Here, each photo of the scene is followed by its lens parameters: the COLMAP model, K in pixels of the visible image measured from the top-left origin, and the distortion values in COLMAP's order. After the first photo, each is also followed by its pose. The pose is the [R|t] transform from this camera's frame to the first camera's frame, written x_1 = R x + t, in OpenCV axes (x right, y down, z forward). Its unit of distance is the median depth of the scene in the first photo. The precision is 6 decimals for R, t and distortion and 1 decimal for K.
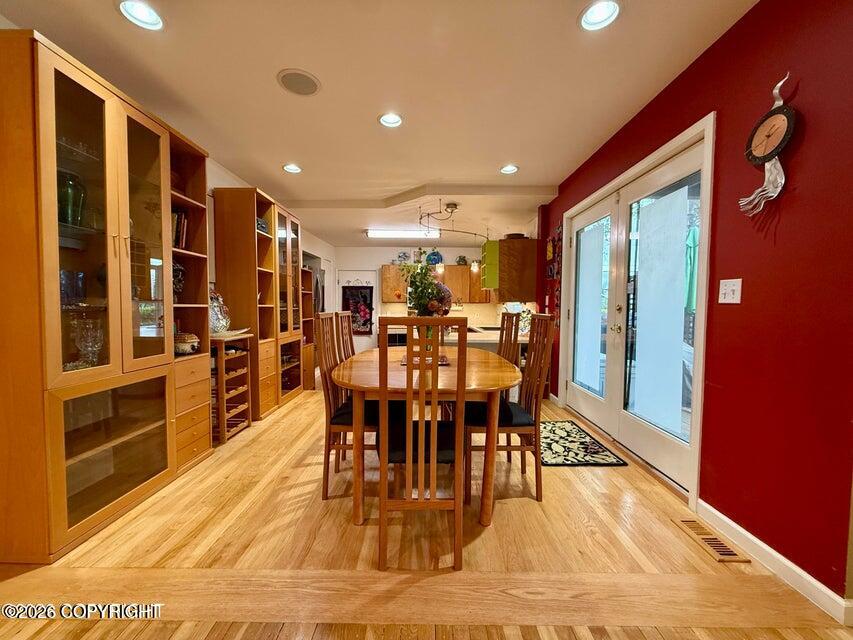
lens RADIAL K [[338.4, 0, 424.8], [0, 338.4, 322.3], [0, 0, 1]] dist [-0.000056, 0.000158]
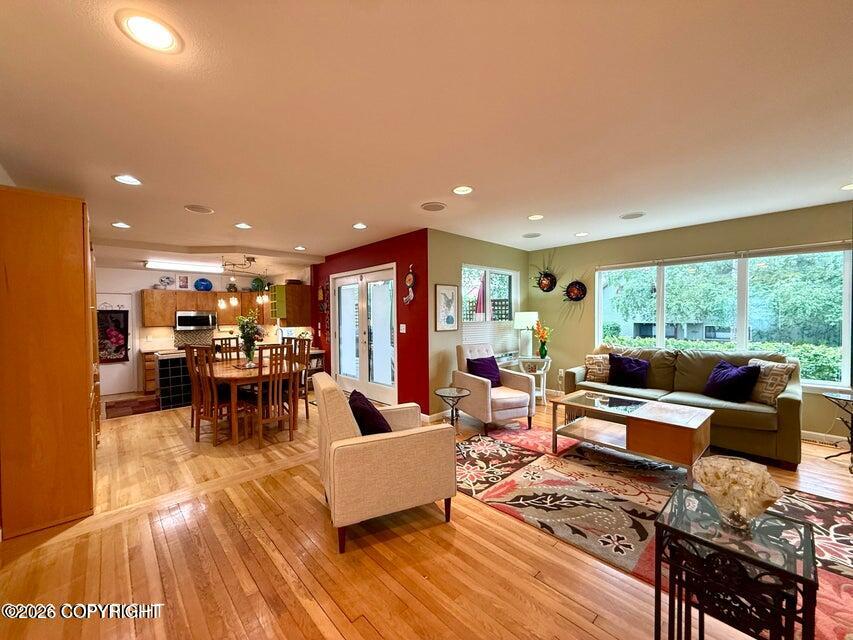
lens RADIAL K [[338.4, 0, 423.3], [0, 338.4, 322.7], [0, 0, 1]] dist [-0.000056, 0.000158]
pose [[0.726286, -0.029737, 0.686749, -0.410953], [0.047732, 0.998834, -0.007230, -0.050207], [-0.685733, 0.038031, 0.726859, -0.527618]]
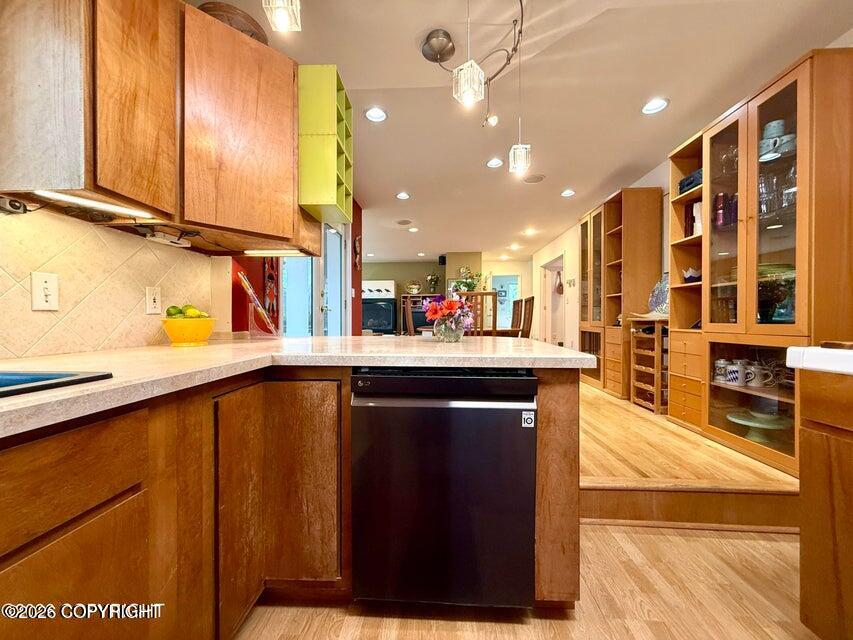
lens RADIAL K [[338.4, 0, 422.4], [0, 338.4, 321.8], [0, 0, 1]] dist [-0.000056, 0.000158]
pose [[-0.998906, -0.005636, 0.046430, 0.087488], [-0.003024, 0.998419, 0.056131, -0.003514], [-0.046673, 0.055929, -0.997343, 1.677942]]
